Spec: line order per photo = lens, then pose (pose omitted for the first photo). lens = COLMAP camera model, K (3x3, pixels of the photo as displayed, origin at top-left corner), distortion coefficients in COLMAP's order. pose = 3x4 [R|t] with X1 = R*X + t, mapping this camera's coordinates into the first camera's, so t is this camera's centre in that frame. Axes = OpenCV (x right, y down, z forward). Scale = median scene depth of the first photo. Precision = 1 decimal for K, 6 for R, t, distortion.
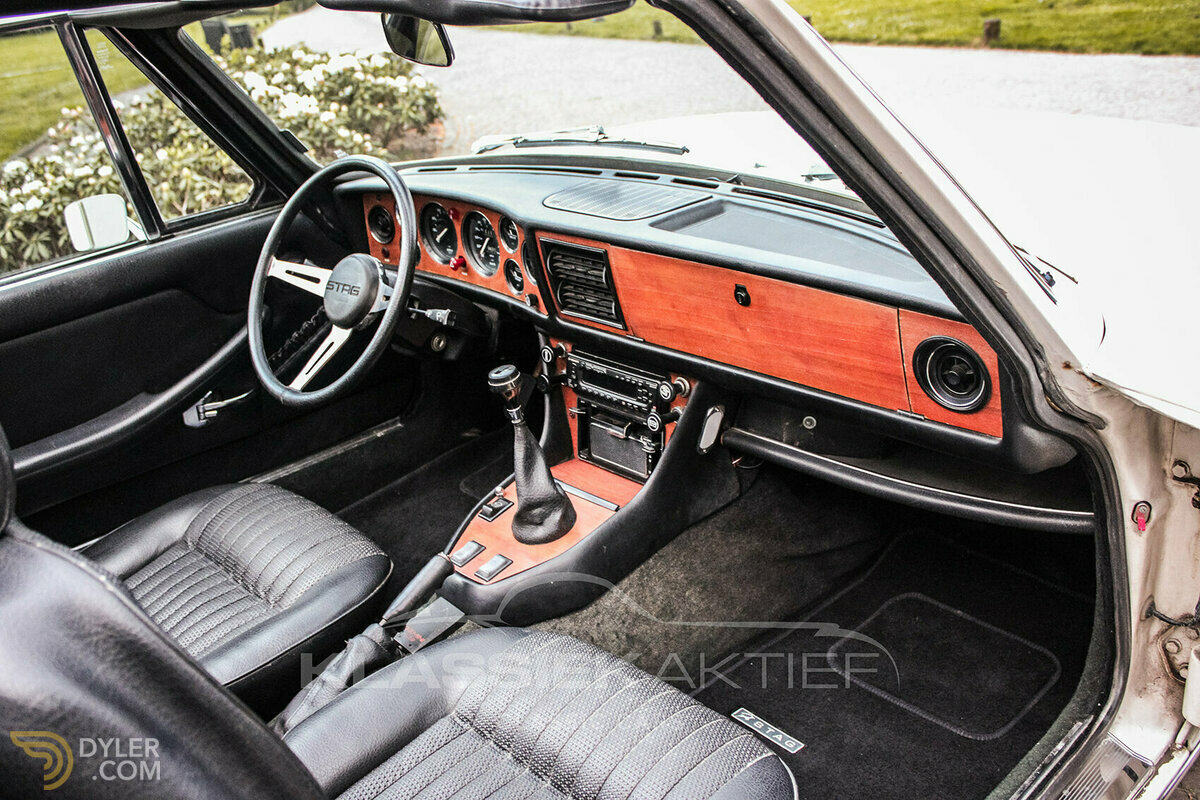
lens RADIAL K [[1153.0, 0, 600.0], [0, 1153.0, 400.0], [0, 0, 1]] dist [0.000383, -0.000010]
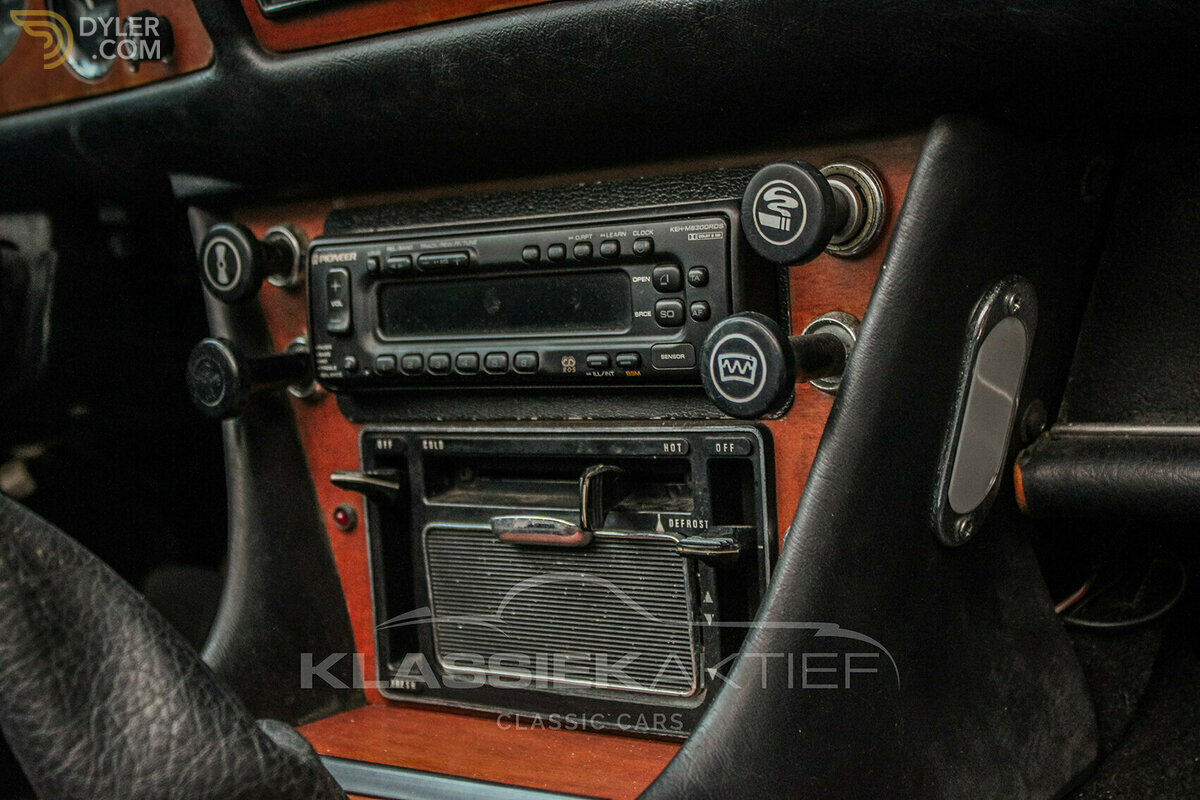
lens RADIAL K [[1944.2, 0, 600.0], [0, 1944.2, 400.0], [0, 0, 1]] dist [-0.014054, -0.015352]
pose [[0.991146, -0.068650, 0.113653, -0.016173], [0.095511, 0.963235, -0.251109, 0.101931], [-0.092236, 0.259740, 0.961263, 0.620193]]
